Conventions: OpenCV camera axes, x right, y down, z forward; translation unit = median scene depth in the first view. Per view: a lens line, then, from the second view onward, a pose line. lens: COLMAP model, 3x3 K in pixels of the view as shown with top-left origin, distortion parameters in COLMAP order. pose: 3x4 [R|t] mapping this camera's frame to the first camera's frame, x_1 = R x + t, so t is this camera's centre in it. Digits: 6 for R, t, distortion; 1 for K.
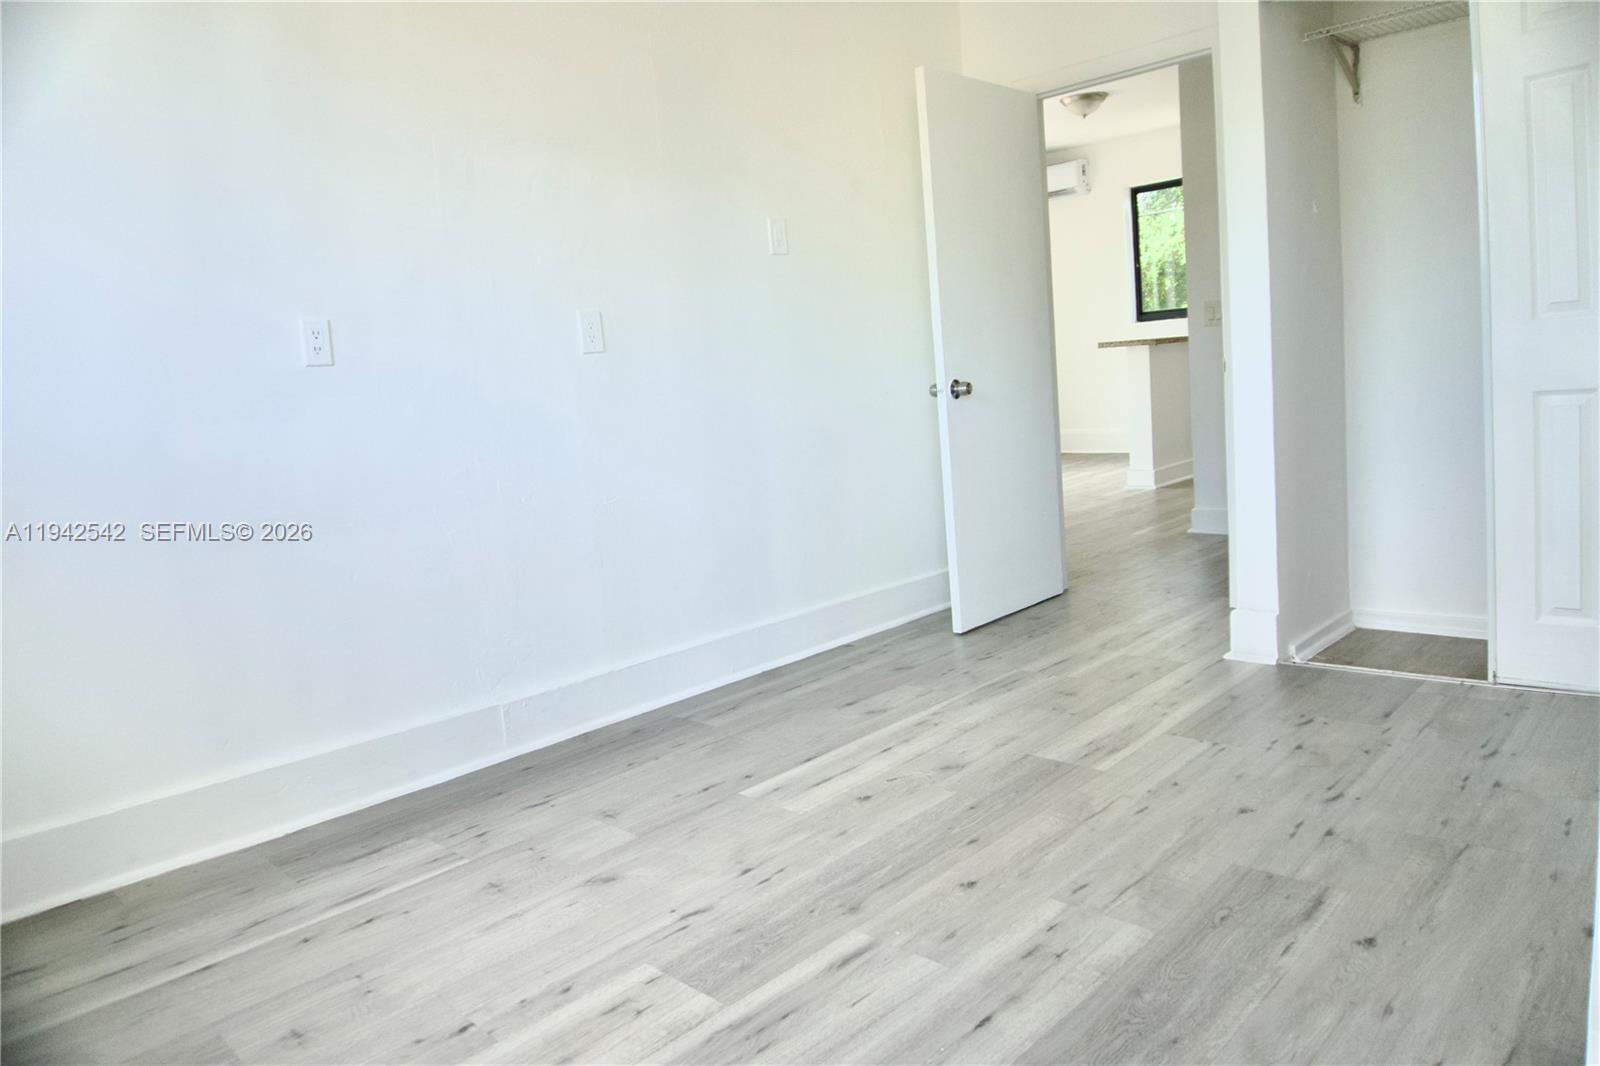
lens RADIAL K [[1068.3, 0, 800.0], [0, 1068.3, 533.0], [0, 0, 1]] dist [-0.051798, -0.003397]
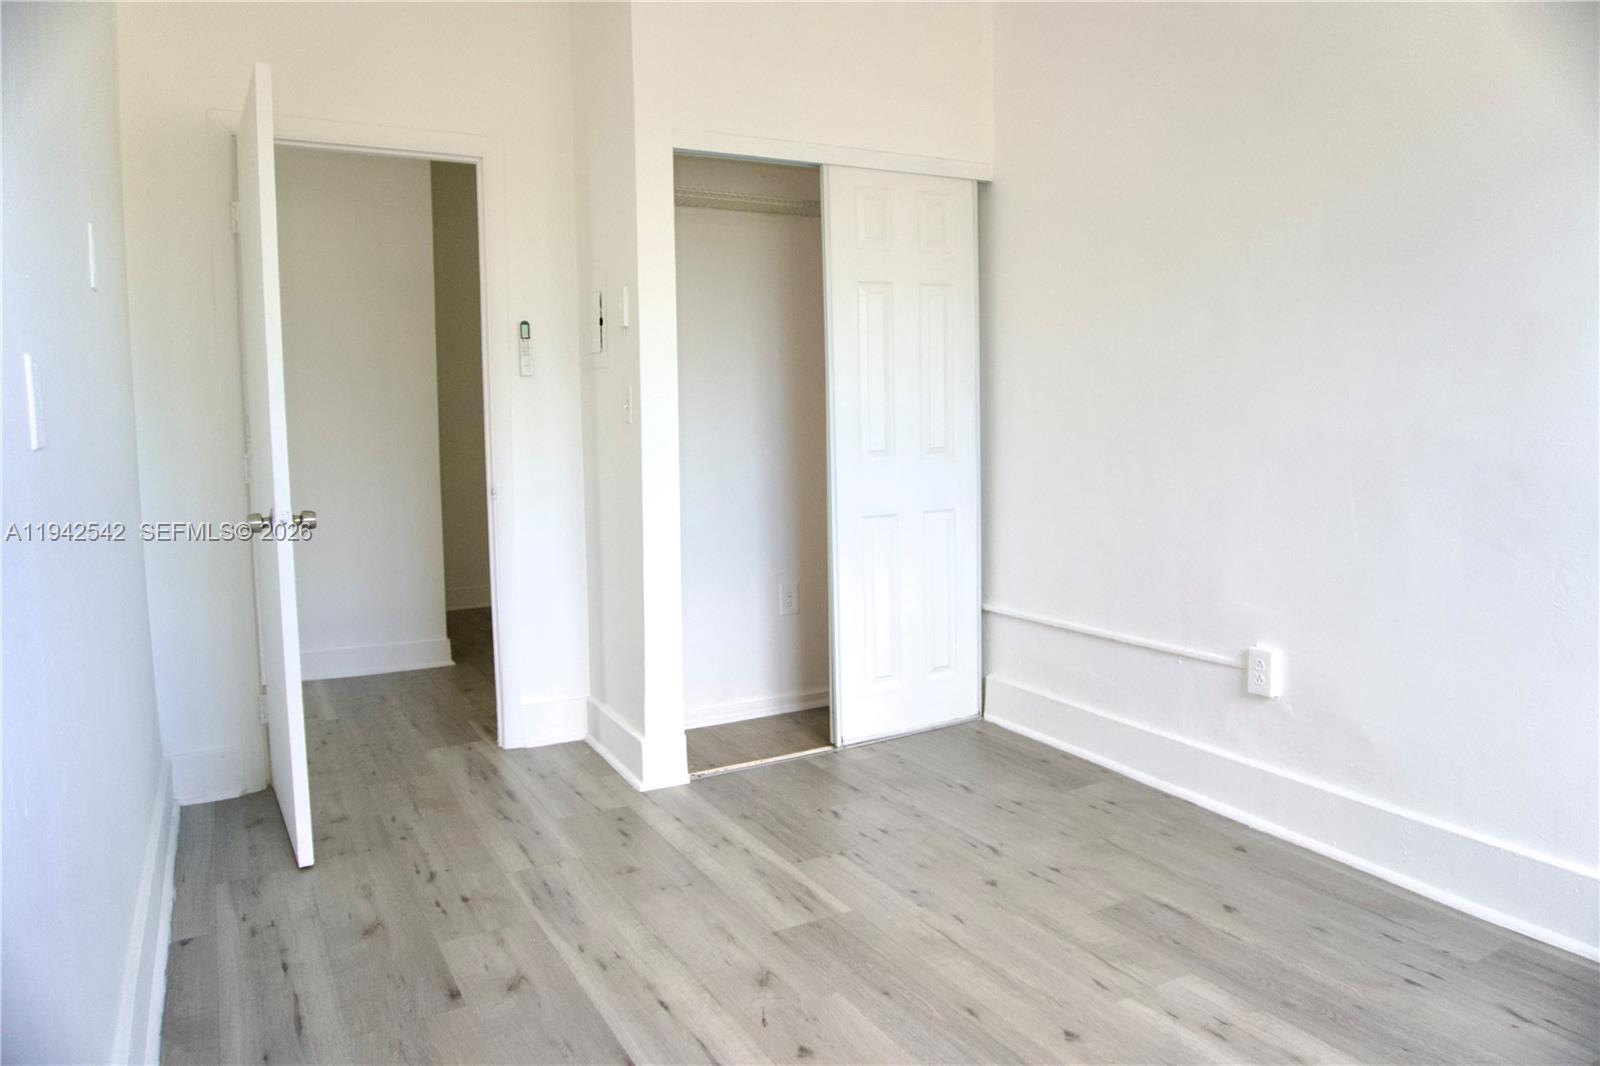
lens RADIAL K [[1072.2, 0, 800.0], [0, 1072.2, 533.0], [0, 0, 1]] dist [-0.047749, -0.001422]
pose [[0.280130, -0.017961, 0.959794, -0.761935], [0.129786, 0.991354, -0.019328, -0.122612], [-0.951148, 0.129982, 0.280039, 0.845092]]
